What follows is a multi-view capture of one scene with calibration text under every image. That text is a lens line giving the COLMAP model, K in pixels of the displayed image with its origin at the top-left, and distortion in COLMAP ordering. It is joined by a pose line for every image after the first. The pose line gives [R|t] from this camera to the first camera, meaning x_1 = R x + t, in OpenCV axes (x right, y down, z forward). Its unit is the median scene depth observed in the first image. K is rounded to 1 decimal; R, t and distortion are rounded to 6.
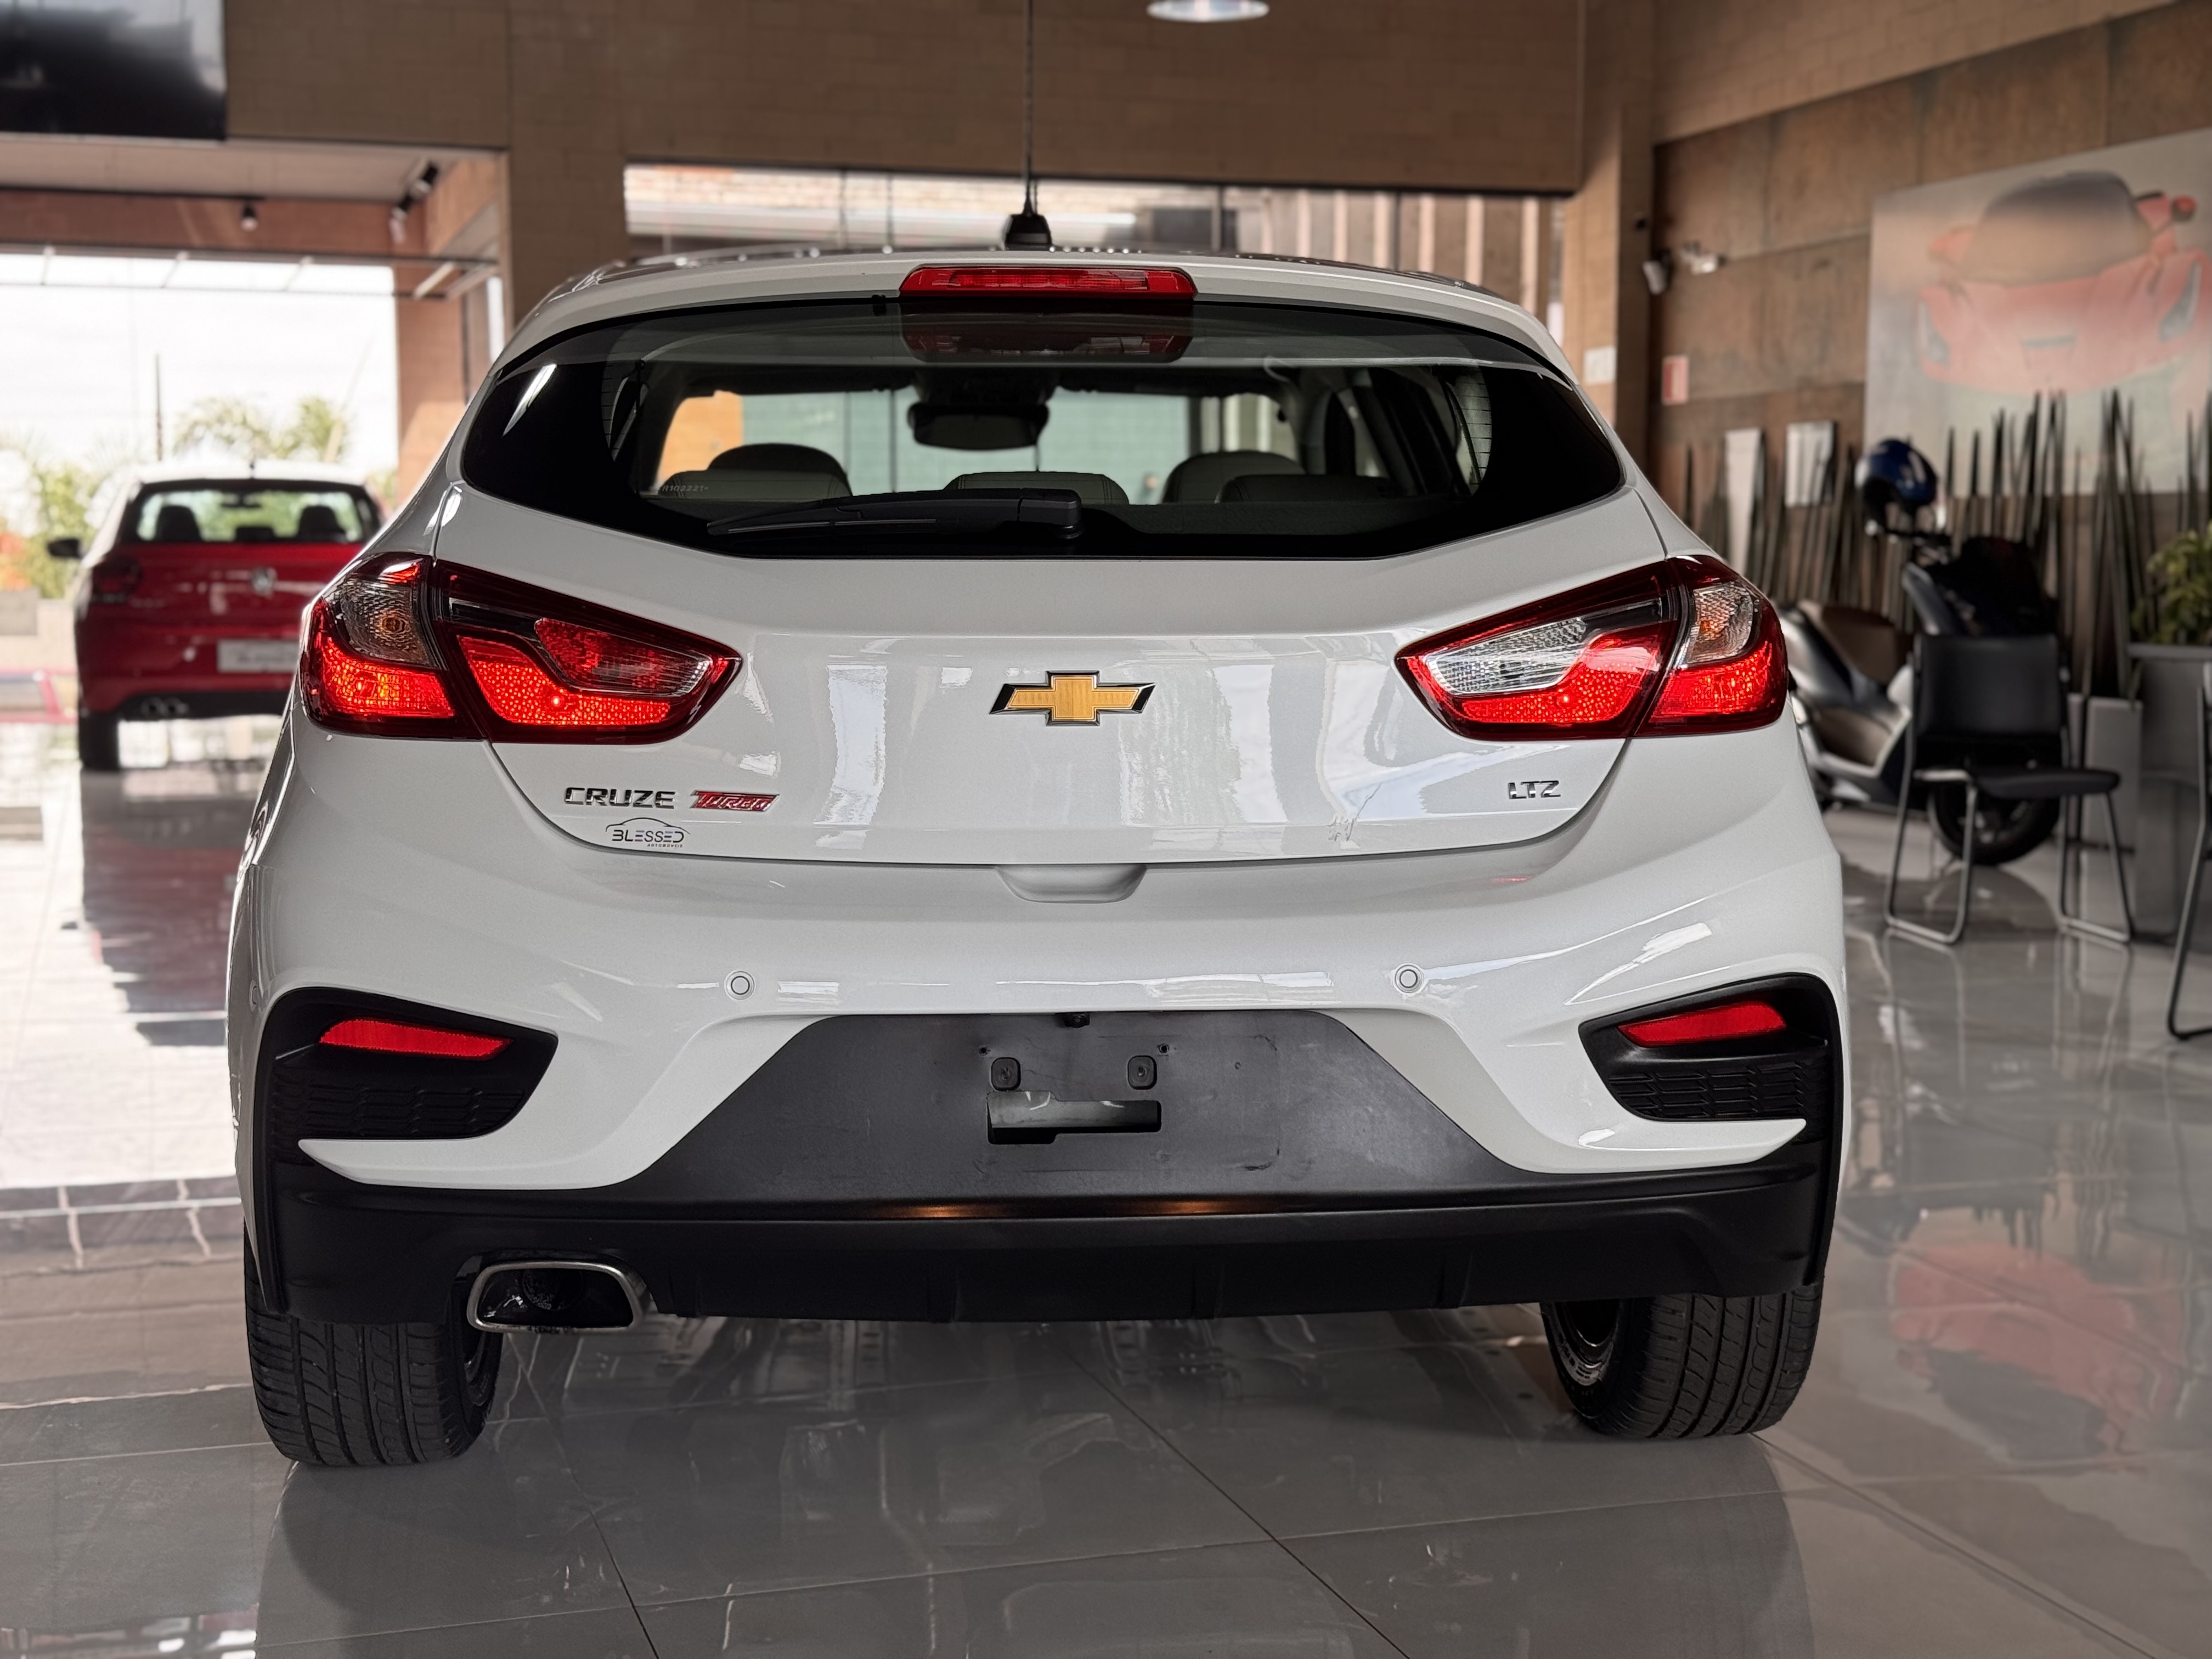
lens RADIAL K [[3117.5, 0, 1112.5], [0, 3117.5, 827.9], [0, 0, 1]] dist [0.245885, -0.723202]
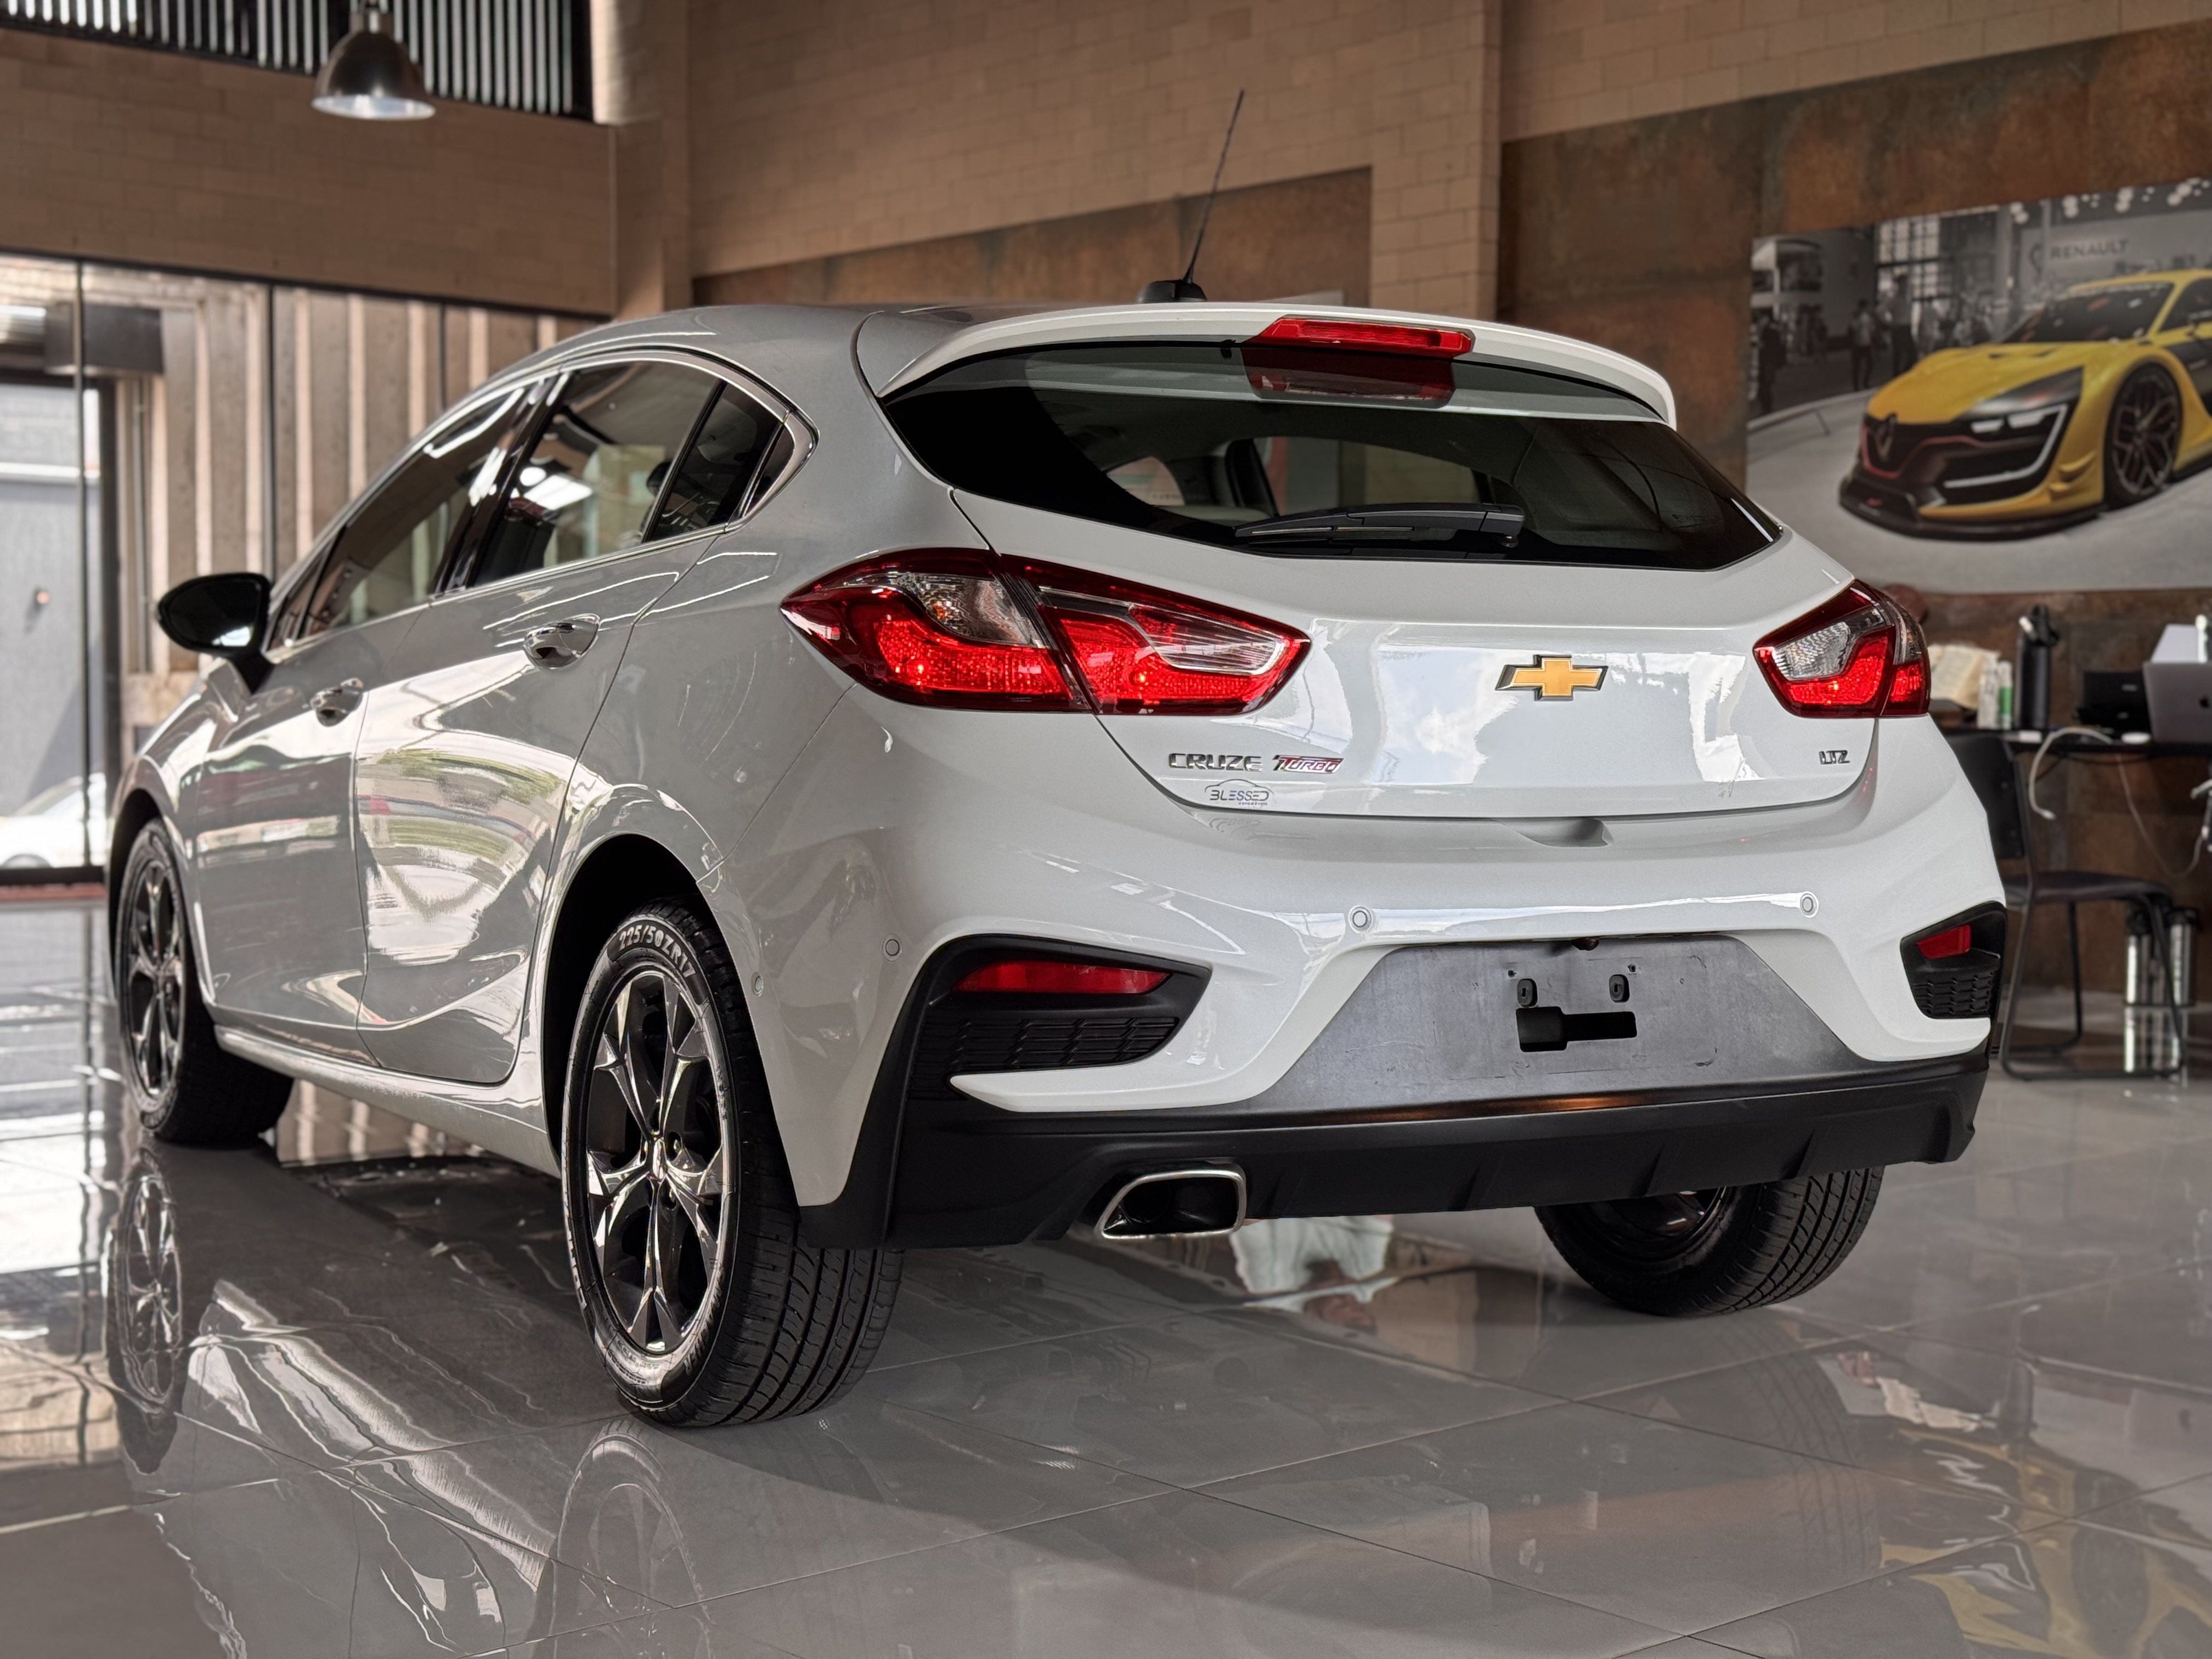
lens RADIAL K [[3117.5, 0, 1112.5], [0, 3117.5, 827.9], [0, 0, 1]] dist [0.245885, -0.723202]
pose [[0.902567, -0.010465, 0.430422, -0.670154], [0.030303, 0.998769, -0.039261, 0.056921], [-0.429482, 0.048479, 0.901773, -0.004505]]
